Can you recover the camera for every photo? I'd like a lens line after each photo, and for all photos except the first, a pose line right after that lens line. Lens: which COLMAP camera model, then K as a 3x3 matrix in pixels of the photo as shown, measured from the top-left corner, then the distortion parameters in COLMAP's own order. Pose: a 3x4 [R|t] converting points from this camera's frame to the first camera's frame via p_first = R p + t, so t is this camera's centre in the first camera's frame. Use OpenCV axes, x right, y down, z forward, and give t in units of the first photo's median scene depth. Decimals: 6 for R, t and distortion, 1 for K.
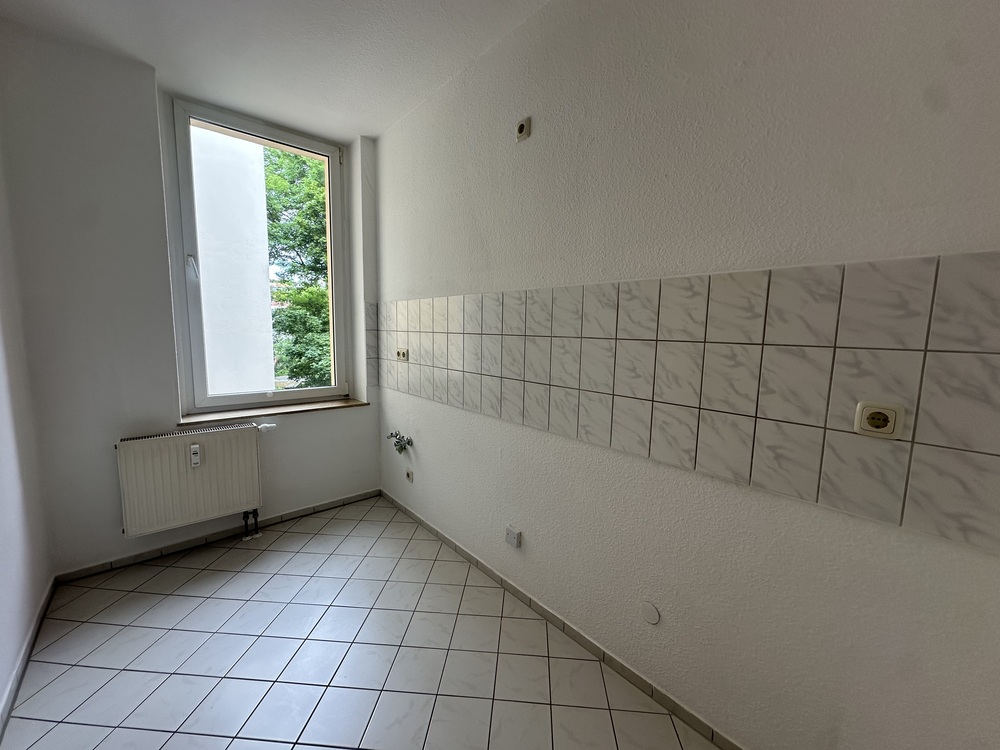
lens RADIAL K [[427.6, 0, 500.0], [0, 427.6, 364.7], [0, 0, 1]] dist [-0.000252, -0.000004]
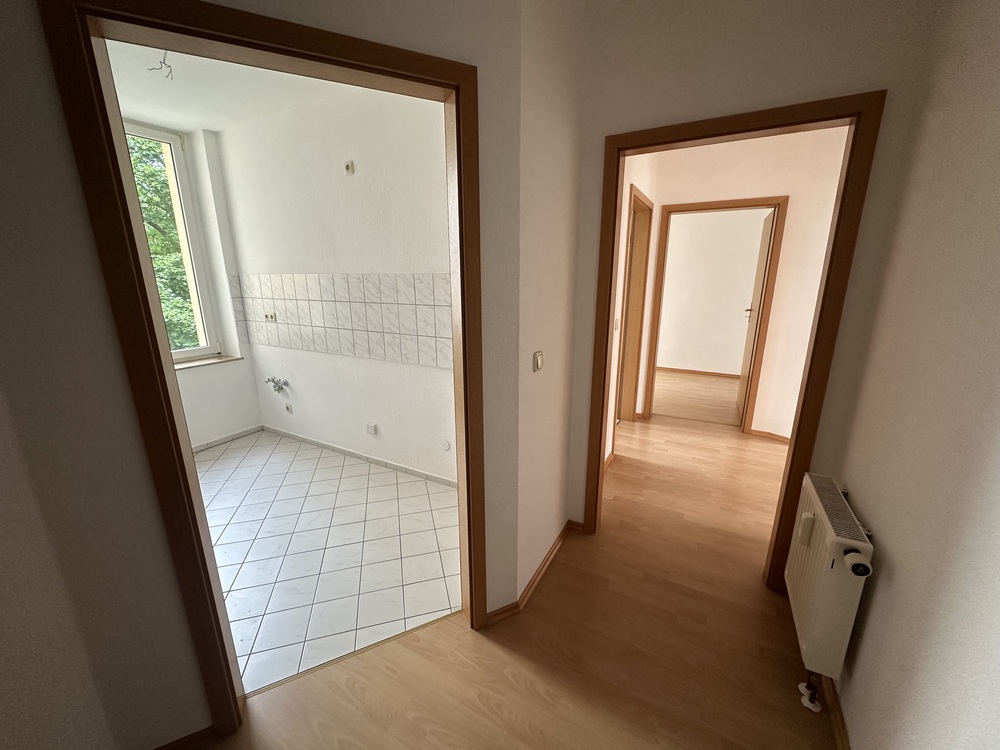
lens RADIAL K [[396.7, 0, 500.0], [0, 396.7, 375.0], [0, 0, 1]] dist [-0.001371, -0.000073]
pose [[0.939453, -0.104167, 0.326463, 0.015921], [0.051701, 0.984859, 0.165469, -0.015650], [-0.338756, -0.138572, 0.930614, -0.444458]]
